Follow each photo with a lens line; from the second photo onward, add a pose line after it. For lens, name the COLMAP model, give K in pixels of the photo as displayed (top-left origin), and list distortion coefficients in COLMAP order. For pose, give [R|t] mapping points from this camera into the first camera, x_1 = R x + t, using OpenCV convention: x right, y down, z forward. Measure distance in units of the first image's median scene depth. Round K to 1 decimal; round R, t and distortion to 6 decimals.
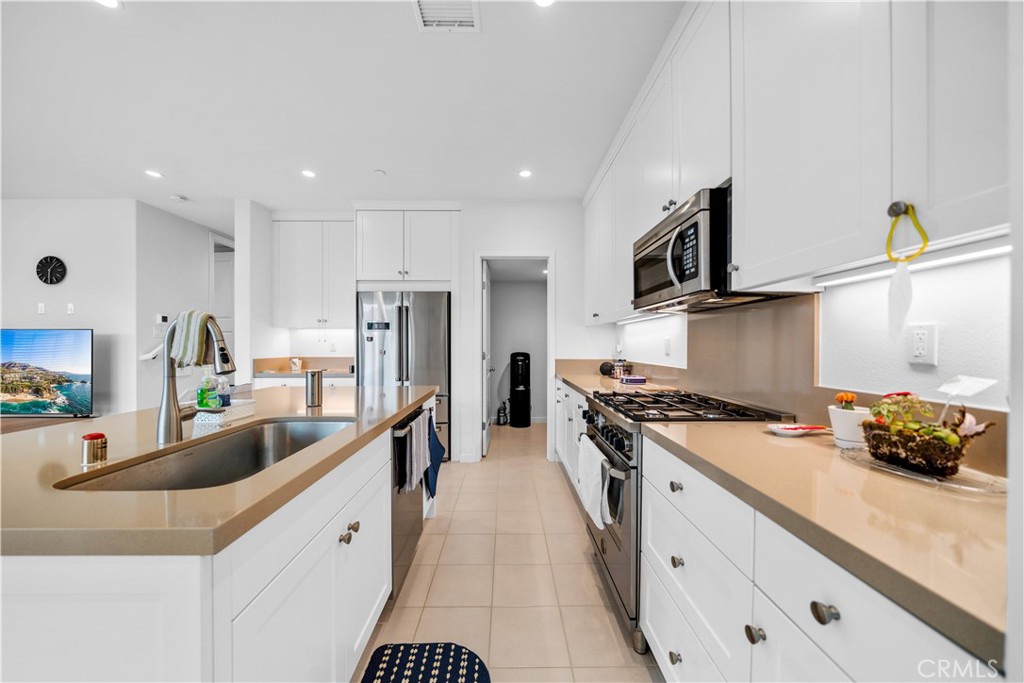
lens RADIAL K [[352.6, 0, 509.0], [0, 352.6, 346.2], [0, 0, 1]] dist [-0.005720, 0.000027]
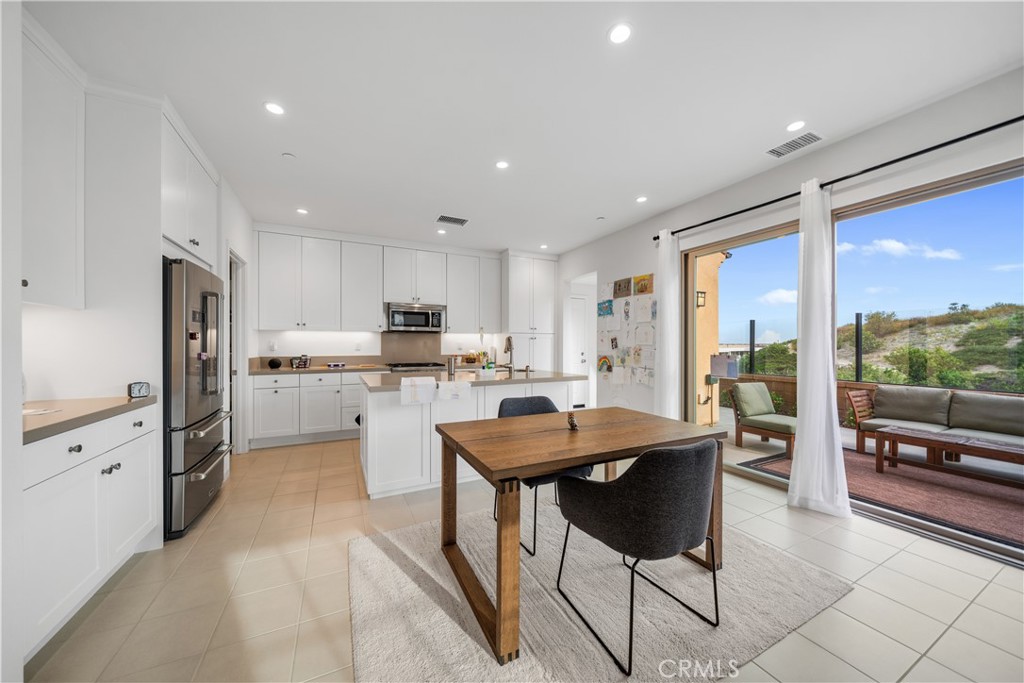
lens RADIAL K [[347.6, 0, 508.5], [0, 347.6, 346.0], [0, 0, 1]] dist [-0.004275, -0.000141]
pose [[-0.429800, -0.002275, 0.902921, -1.275512], [0.001889, 0.999992, 0.003419, -0.003338], [-0.902922, 0.003175, -0.429792, 0.783916]]
